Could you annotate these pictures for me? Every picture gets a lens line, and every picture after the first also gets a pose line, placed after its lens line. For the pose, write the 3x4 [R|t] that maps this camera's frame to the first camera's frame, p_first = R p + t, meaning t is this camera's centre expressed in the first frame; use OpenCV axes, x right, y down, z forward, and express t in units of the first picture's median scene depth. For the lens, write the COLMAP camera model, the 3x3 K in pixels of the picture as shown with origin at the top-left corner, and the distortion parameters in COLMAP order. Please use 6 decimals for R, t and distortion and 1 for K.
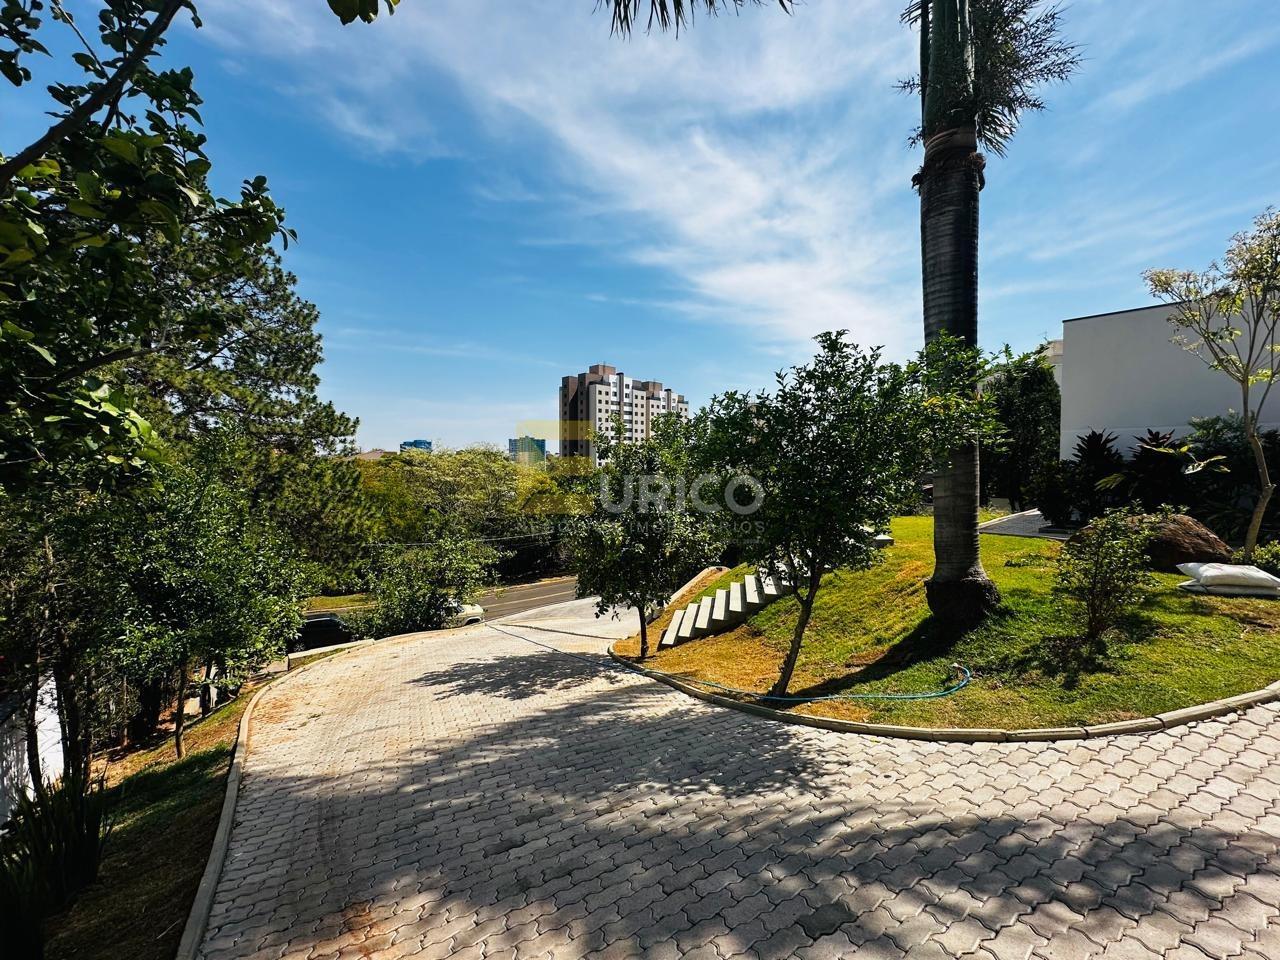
lens RADIAL K [[510.7, 0, 645.8], [0, 510.7, 480.9], [0, 0, 1]] dist [-0.003452, -0.000471]
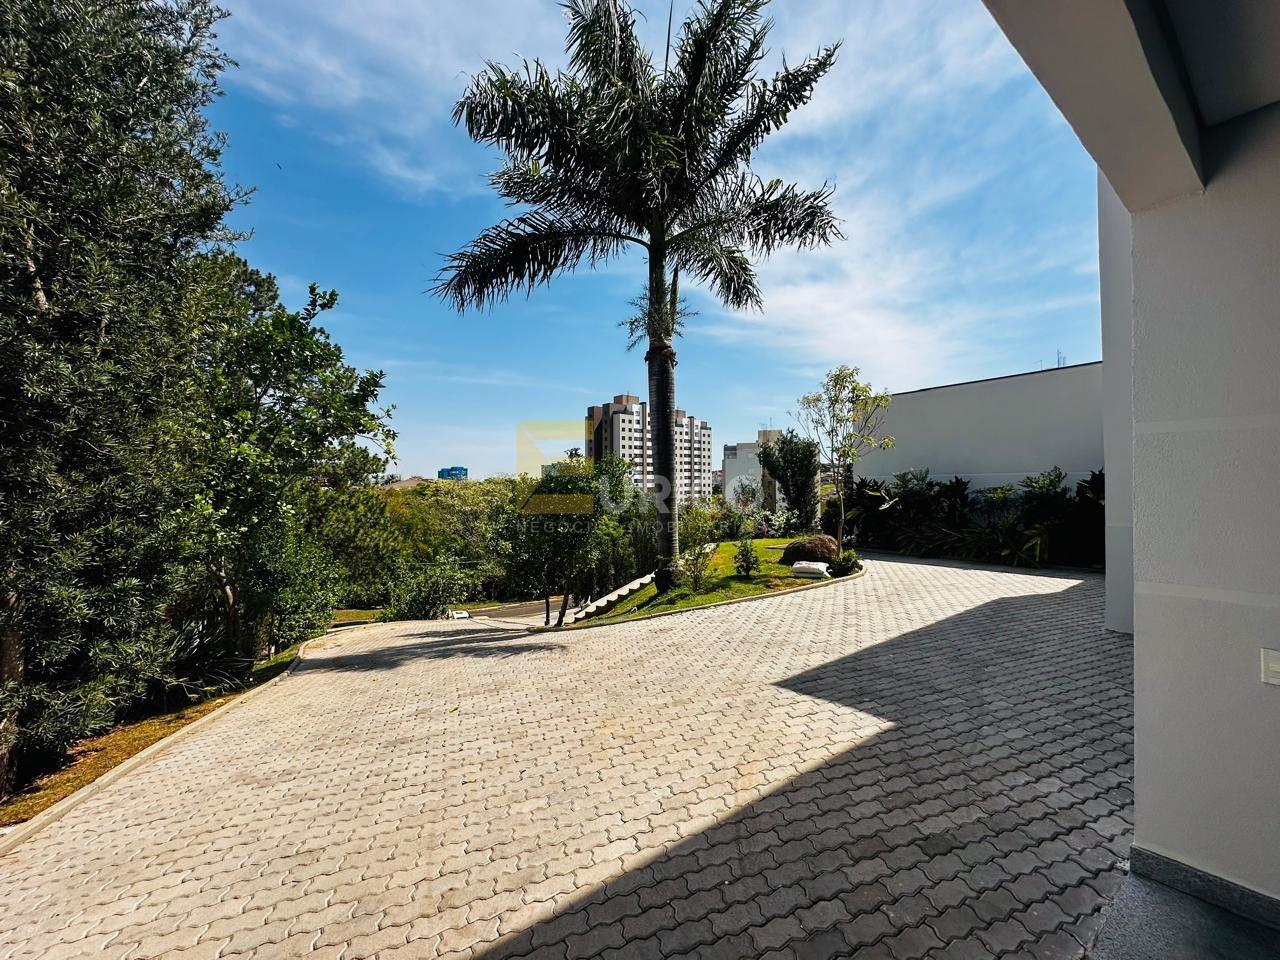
lens RADIAL K [[515.3, 0, 640.0], [0, 515.3, 480.0], [0, 0, 1]] dist [0.000987, 0.000526]
pose [[0.996486, -0.010816, -0.083062, 0.029593], [0.006808, 0.998806, -0.048380, -0.001970], [0.083486, 0.047644, 0.995369, -0.037188]]
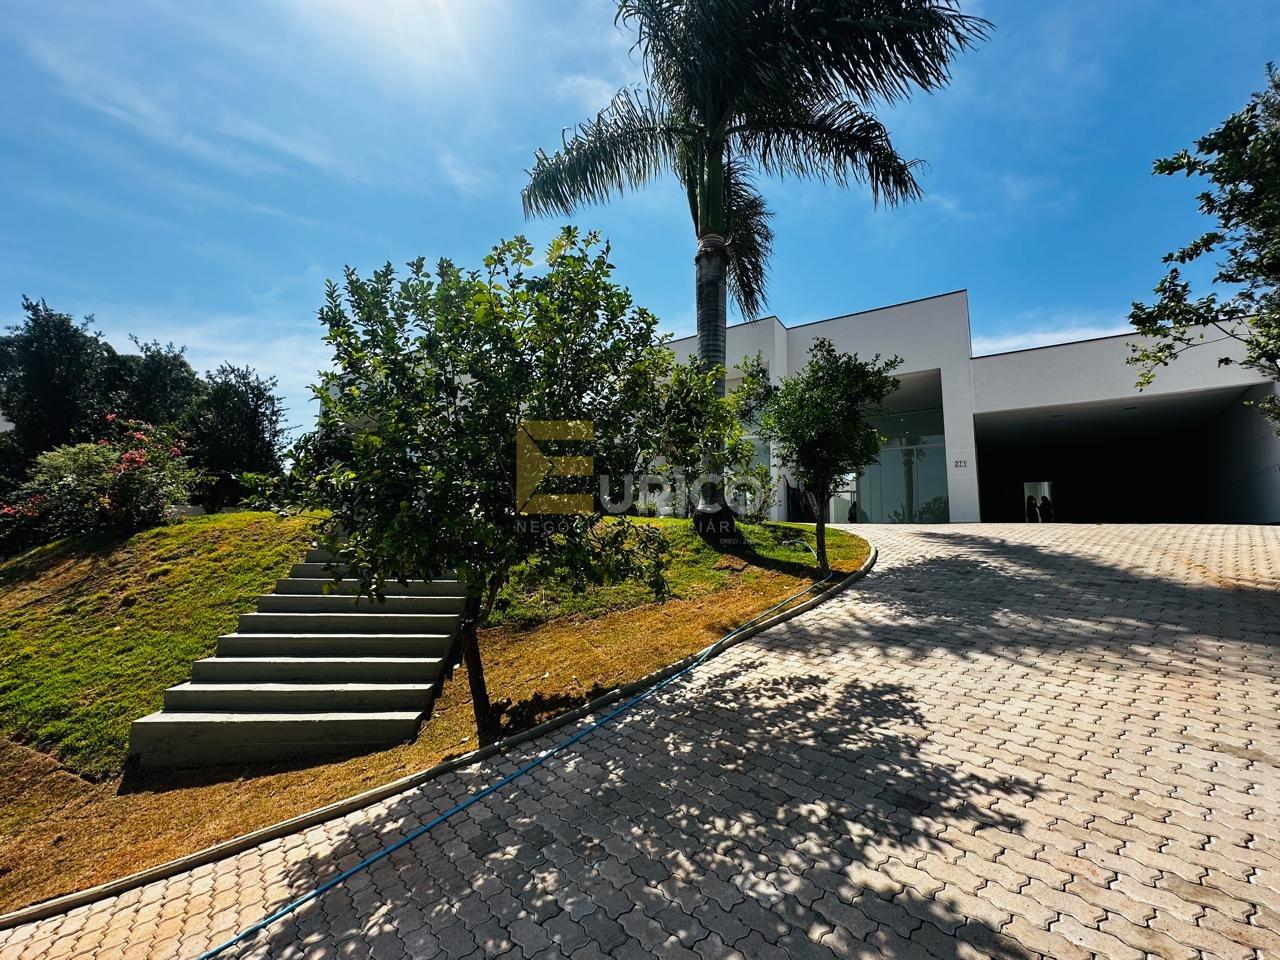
lens RADIAL K [[503.9, 0, 644.1], [0, 503.9, 476.5], [0, 0, 1]] dist [-0.010914, 0.000624]
pose [[-0.269378, 0.111038, 0.956612, -0.038219], [0.013026, 0.993660, -0.111670, 0.012482], [-0.962946, -0.017620, -0.269117, 0.074245]]
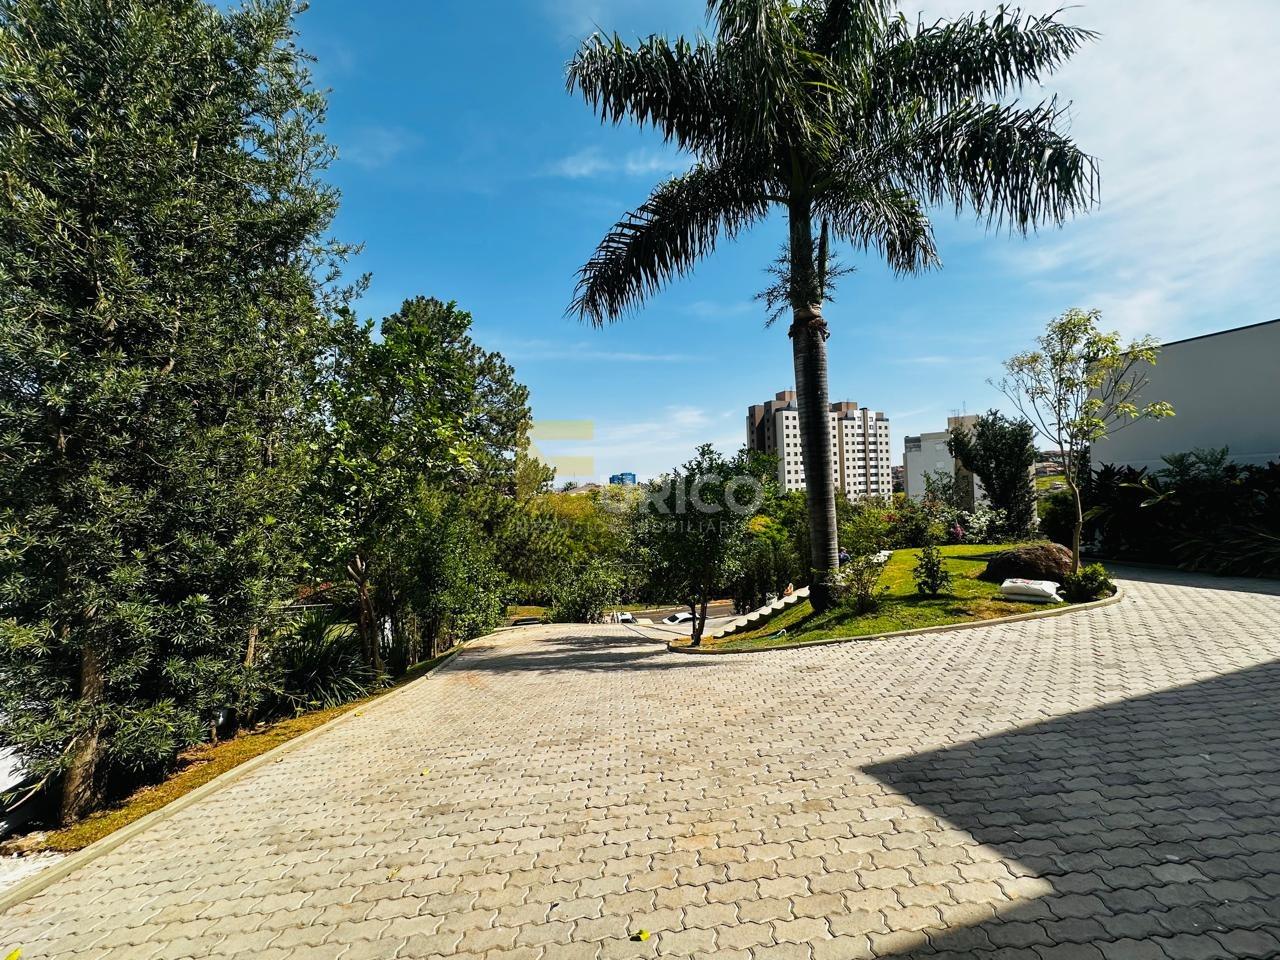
lens RADIAL K [[515.3, 0, 640.0], [0, 515.3, 480.0], [0, 0, 1]] dist [0.000987, 0.000526]
pose [[0.920160, -0.044358, -0.389021, 0.031463], [0.023716, 0.998052, -0.057707, -0.002049], [0.390823, 0.043874, 0.919420, -0.027638]]
